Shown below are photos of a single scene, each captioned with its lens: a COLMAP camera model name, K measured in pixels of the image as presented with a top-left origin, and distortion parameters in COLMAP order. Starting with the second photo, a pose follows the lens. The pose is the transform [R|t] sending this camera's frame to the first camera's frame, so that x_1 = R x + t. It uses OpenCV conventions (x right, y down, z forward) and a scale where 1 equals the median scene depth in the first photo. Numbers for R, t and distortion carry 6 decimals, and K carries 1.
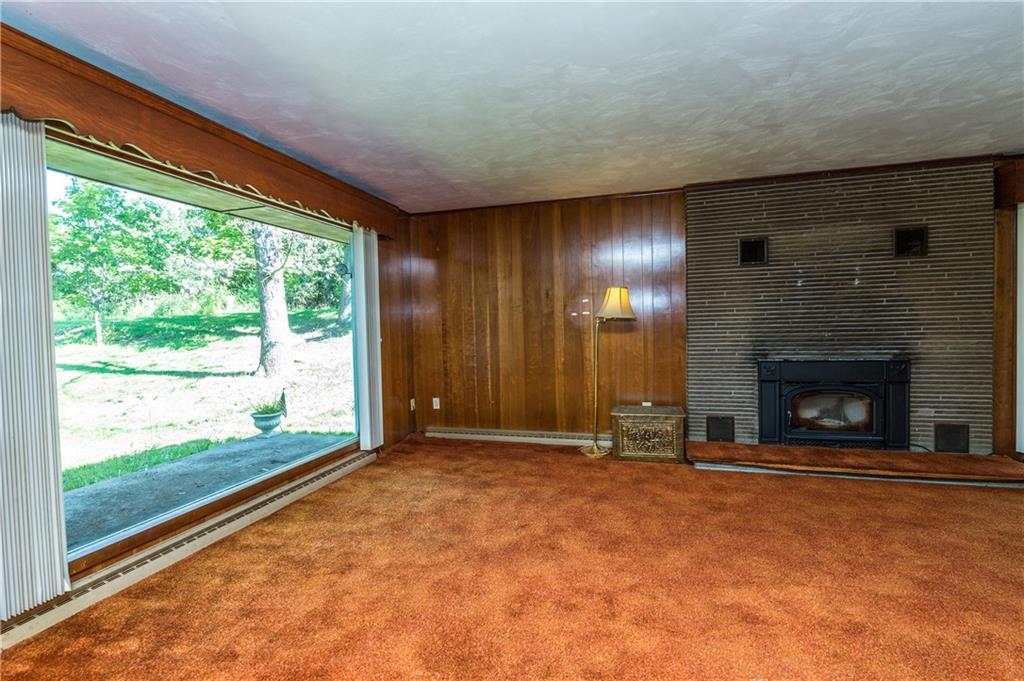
lens RADIAL K [[449.5, 0, 512.4], [0, 449.5, 336.1], [0, 0, 1]] dist [0.000682, 0.000088]
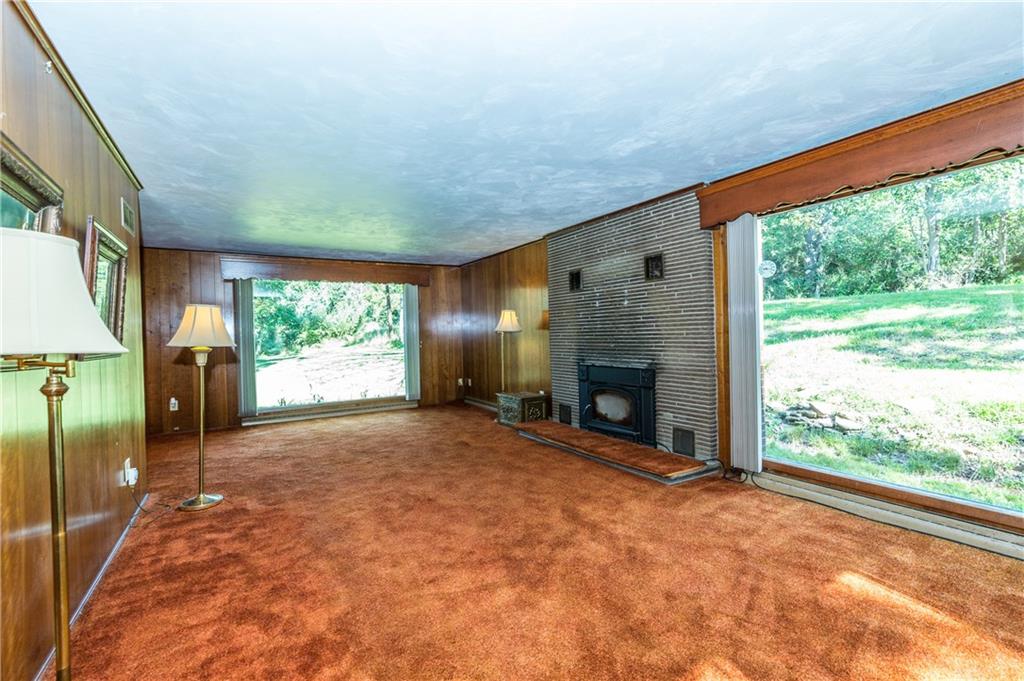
lens RADIAL K [[449.5, 0, 512.4], [0, 449.5, 336.1], [0, 0, 1]] dist [0.000682, 0.000088]
pose [[0.732814, 0.010499, -0.680348, 1.388949], [-0.009199, 0.999942, 0.005522, -0.034434], [0.680367, 0.002212, 0.732869, -0.093816]]
